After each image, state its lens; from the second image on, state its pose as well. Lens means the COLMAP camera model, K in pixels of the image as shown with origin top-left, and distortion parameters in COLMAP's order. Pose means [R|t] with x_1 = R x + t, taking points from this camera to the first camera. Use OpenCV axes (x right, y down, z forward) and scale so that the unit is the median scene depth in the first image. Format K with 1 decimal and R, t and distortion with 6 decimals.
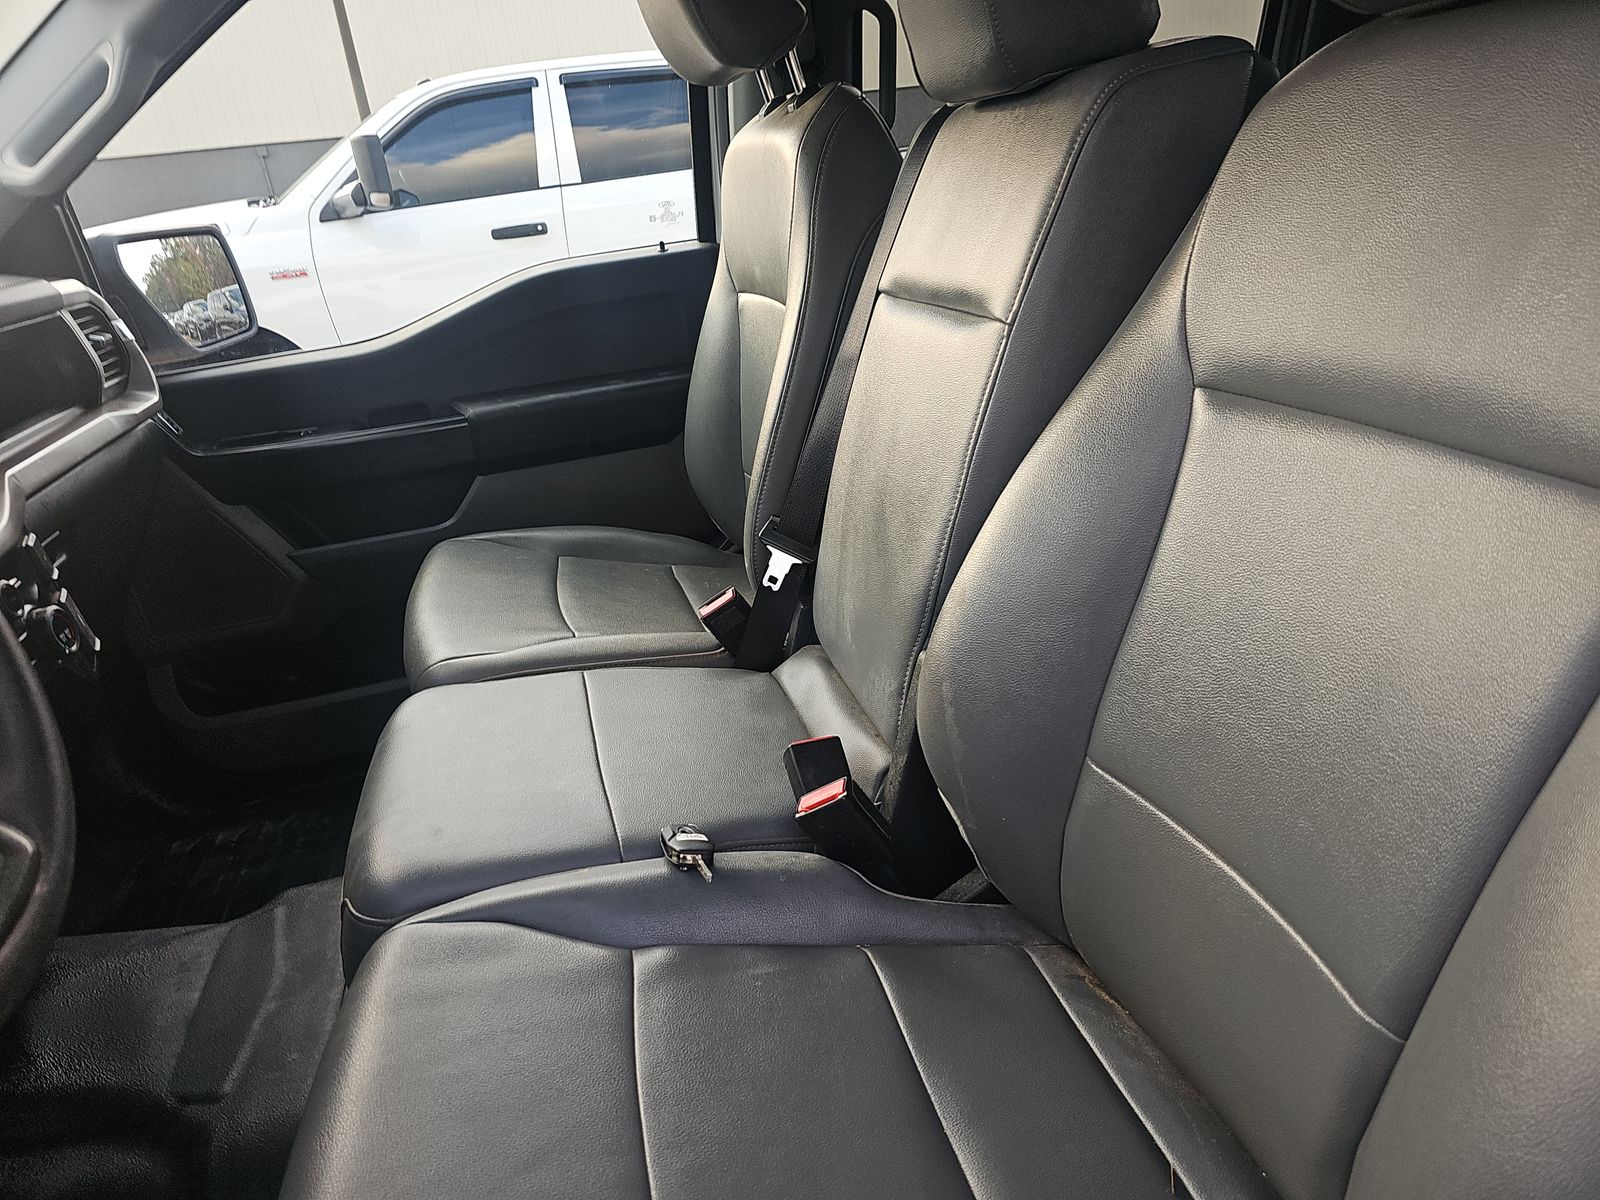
lens RADIAL K [[1057.7, 0, 800.0], [0, 1057.7, 600.0], [0, 0, 1]] dist [0.053675, -0.071068]
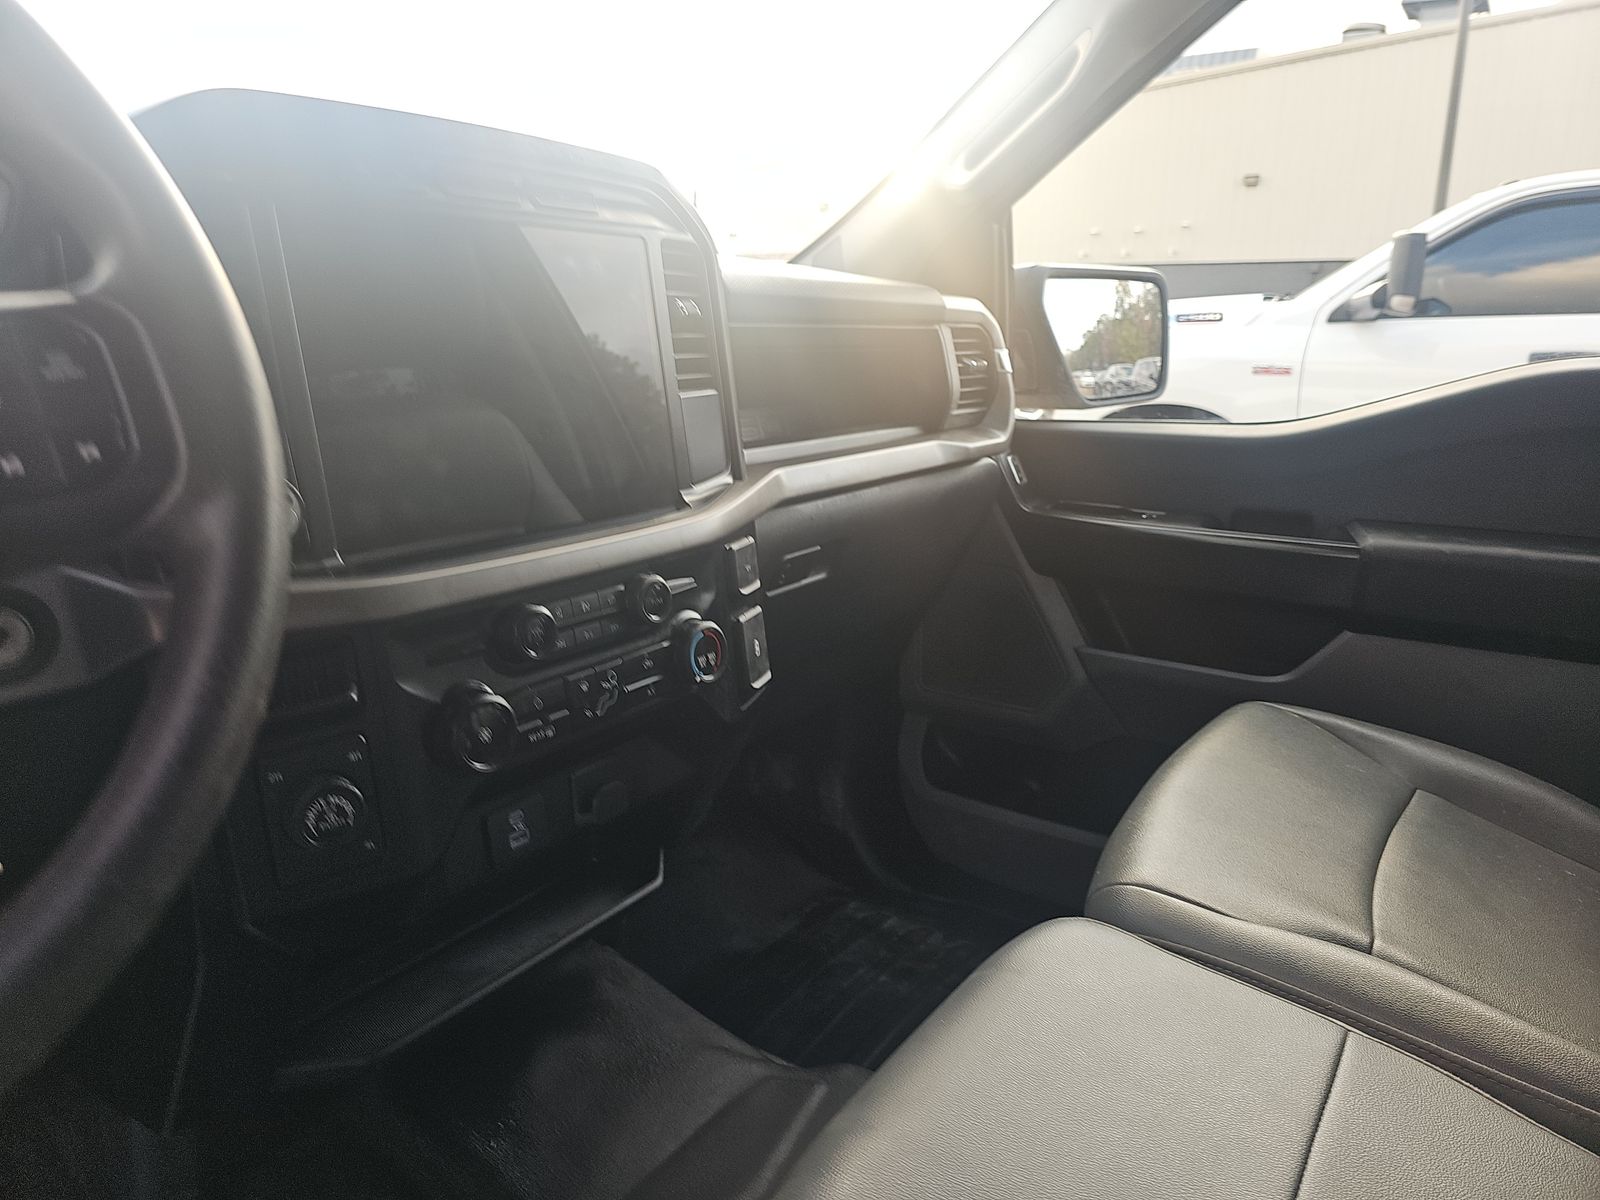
lens RADIAL K [[1057.7, 0, 800.0], [0, 1057.7, 600.0], [0, 0, 1]] dist [0.053675, -0.071068]
pose [[0.642465, 0.288393, -0.709978, -0.044025], [-0.357968, 0.932130, 0.054703, -0.047727], [0.677568, 0.219005, 0.702096, 0.274930]]
